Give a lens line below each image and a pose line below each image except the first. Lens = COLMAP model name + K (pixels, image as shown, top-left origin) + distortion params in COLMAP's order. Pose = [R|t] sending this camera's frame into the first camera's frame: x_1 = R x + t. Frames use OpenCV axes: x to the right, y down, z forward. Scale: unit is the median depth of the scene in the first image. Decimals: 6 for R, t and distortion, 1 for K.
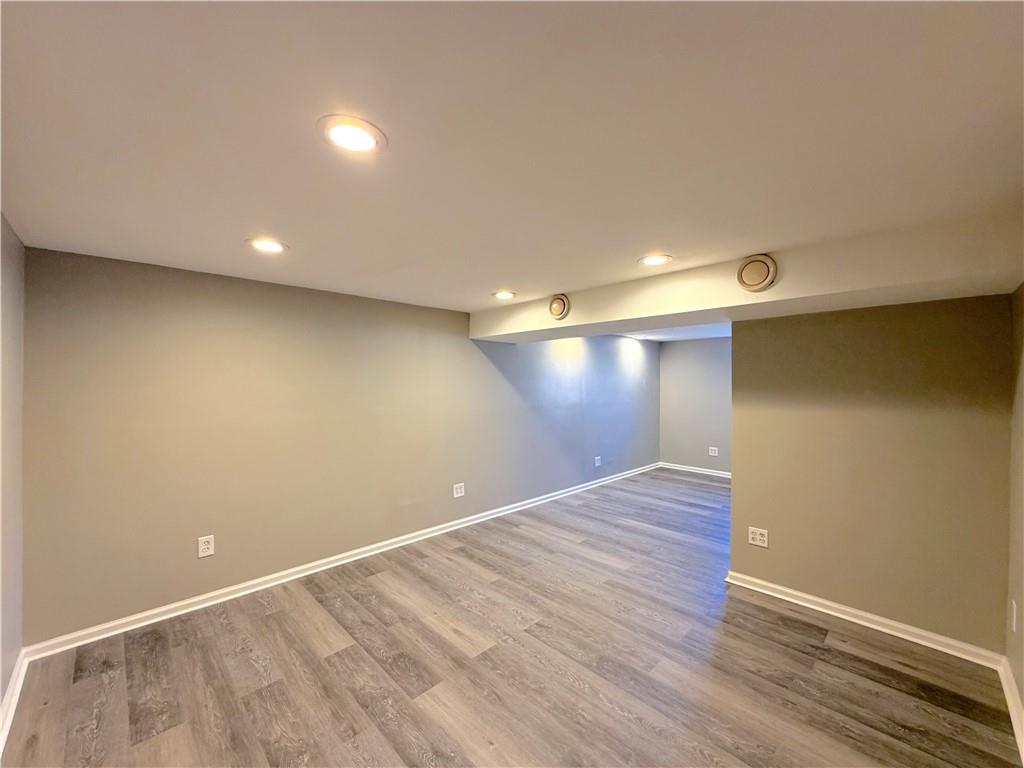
lens RADIAL K [[405.7, 0, 513.1], [0, 405.7, 383.2], [0, 0, 1]] dist [0.000442, 0.000383]
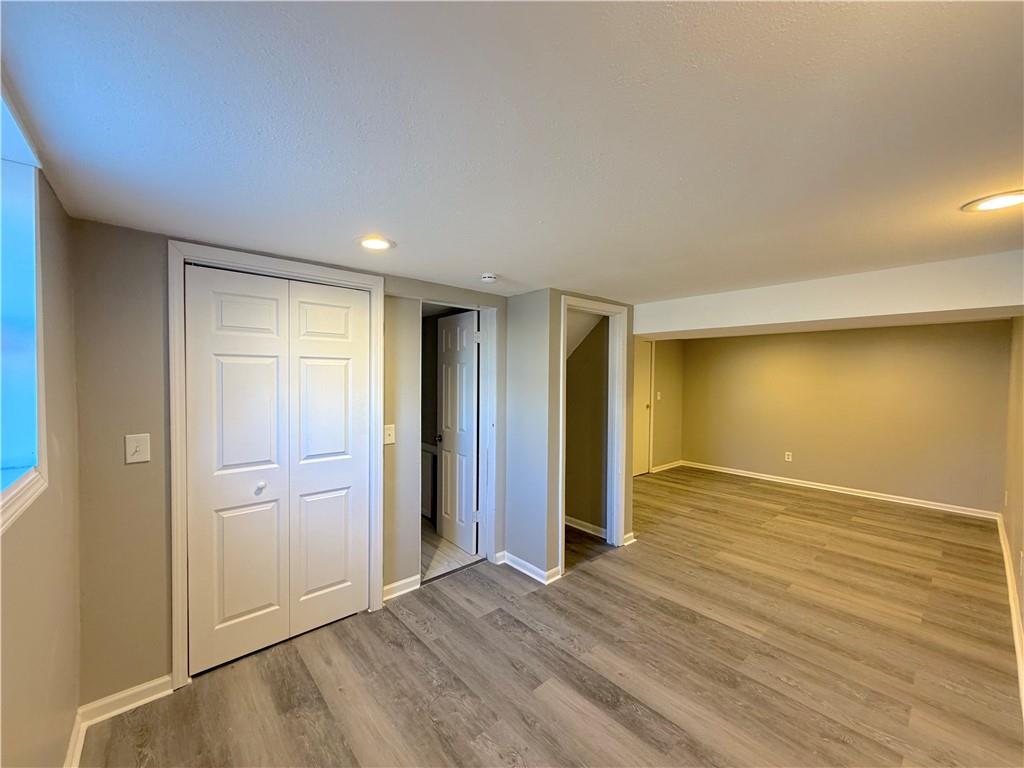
lens RADIAL K [[405.7, 0, 510.9], [0, 405.7, 382.9], [0, 0, 1]] dist [0.000442, 0.000383]
pose [[-0.998193, -0.011814, 0.058924, 0.767642], [-0.010729, 0.999768, 0.018695, -0.020826], [-0.059132, 0.018029, -0.998087, 2.071466]]
